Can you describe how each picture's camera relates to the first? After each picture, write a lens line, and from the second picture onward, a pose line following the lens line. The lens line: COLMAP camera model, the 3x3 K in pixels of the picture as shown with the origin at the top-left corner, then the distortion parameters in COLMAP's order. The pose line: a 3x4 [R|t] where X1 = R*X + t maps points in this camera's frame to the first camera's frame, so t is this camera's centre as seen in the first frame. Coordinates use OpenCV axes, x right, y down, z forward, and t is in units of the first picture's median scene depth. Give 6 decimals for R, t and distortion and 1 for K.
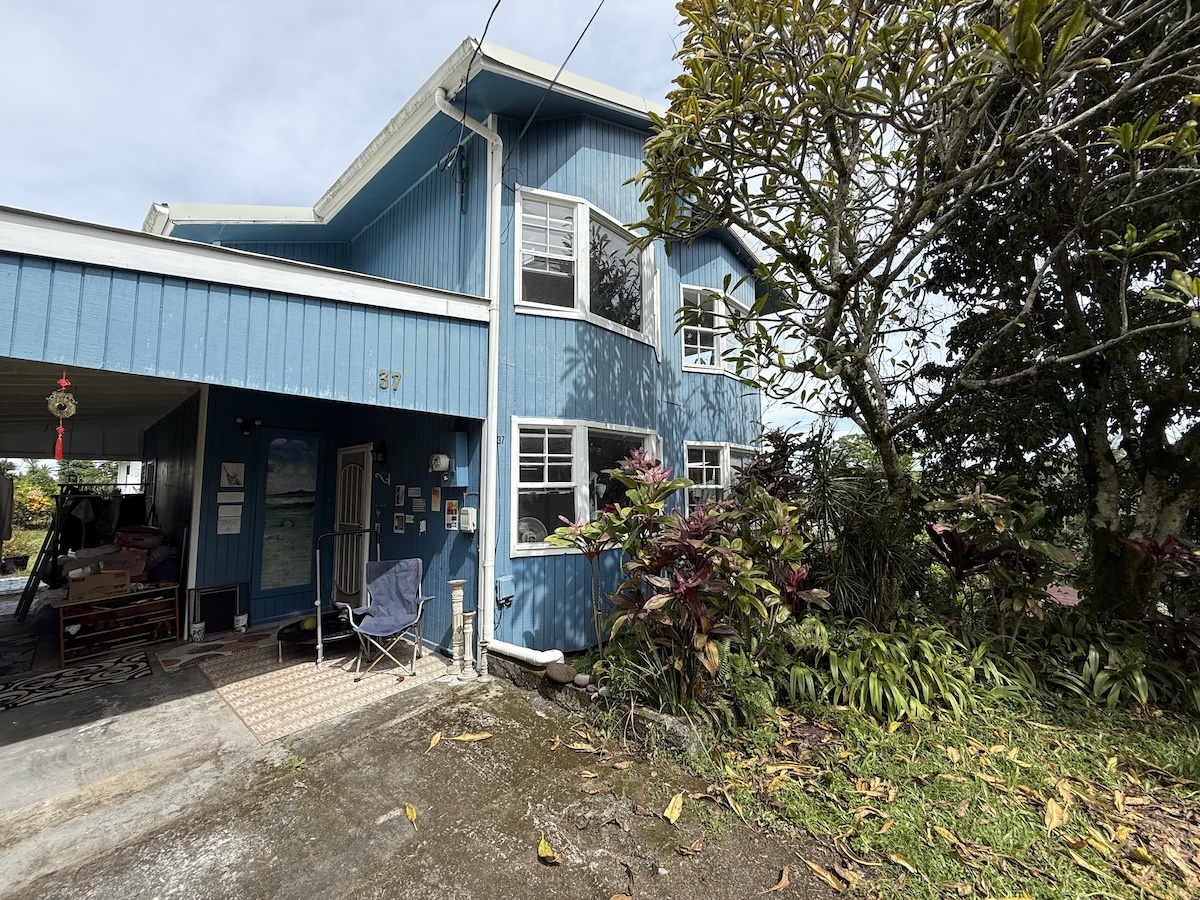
lens RADIAL K [[493.1, 0, 596.8], [0, 493.1, 443.5], [0, 0, 1]] dist [0.001944, 0.000613]
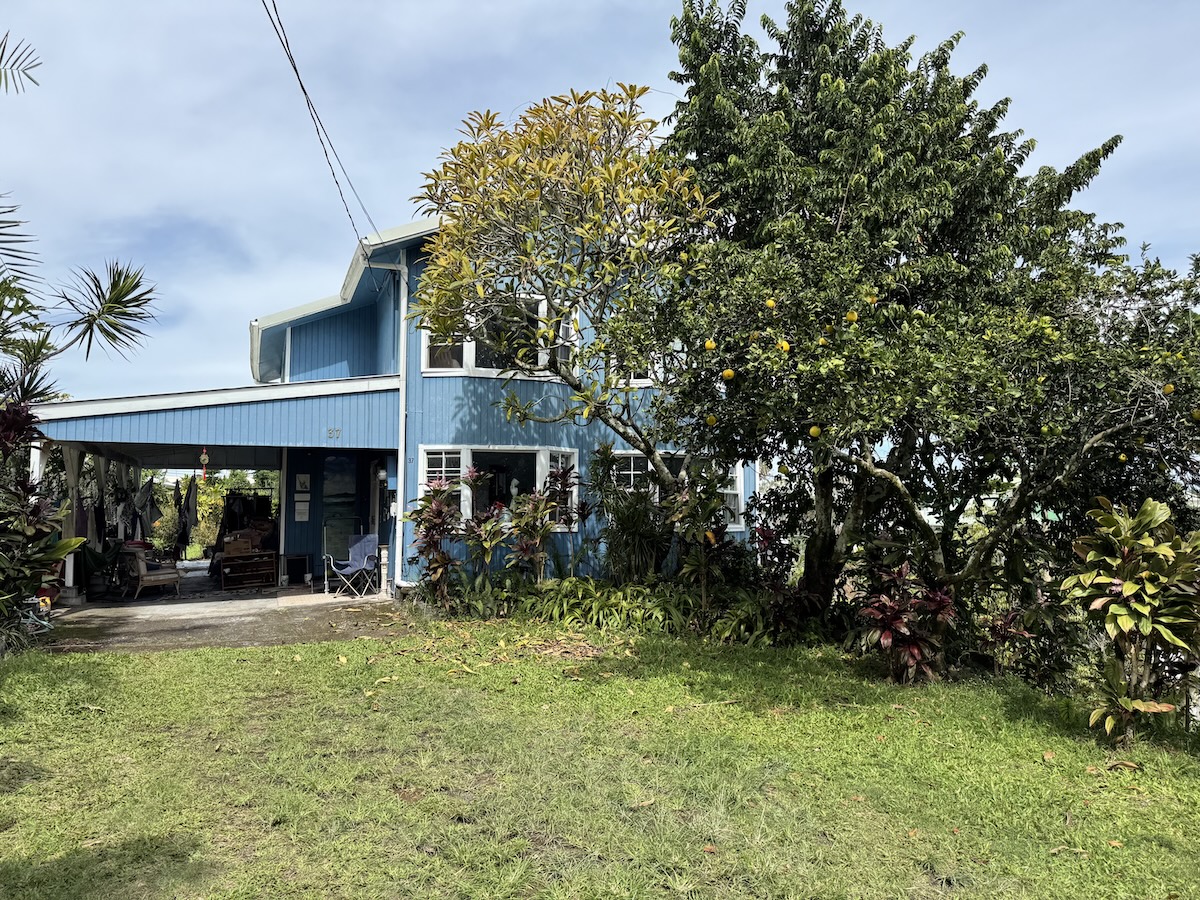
lens RADIAL K [[831.8, 0, 600.0], [0, 831.8, 450.0], [0, 0, 1]] dist [0.002356, 0.000239]
pose [[0.907669, -0.020347, -0.419194, 1.400489], [0.034894, 0.999024, 0.027064, -0.086993], [0.418234, -0.039193, 0.907493, -1.116895]]
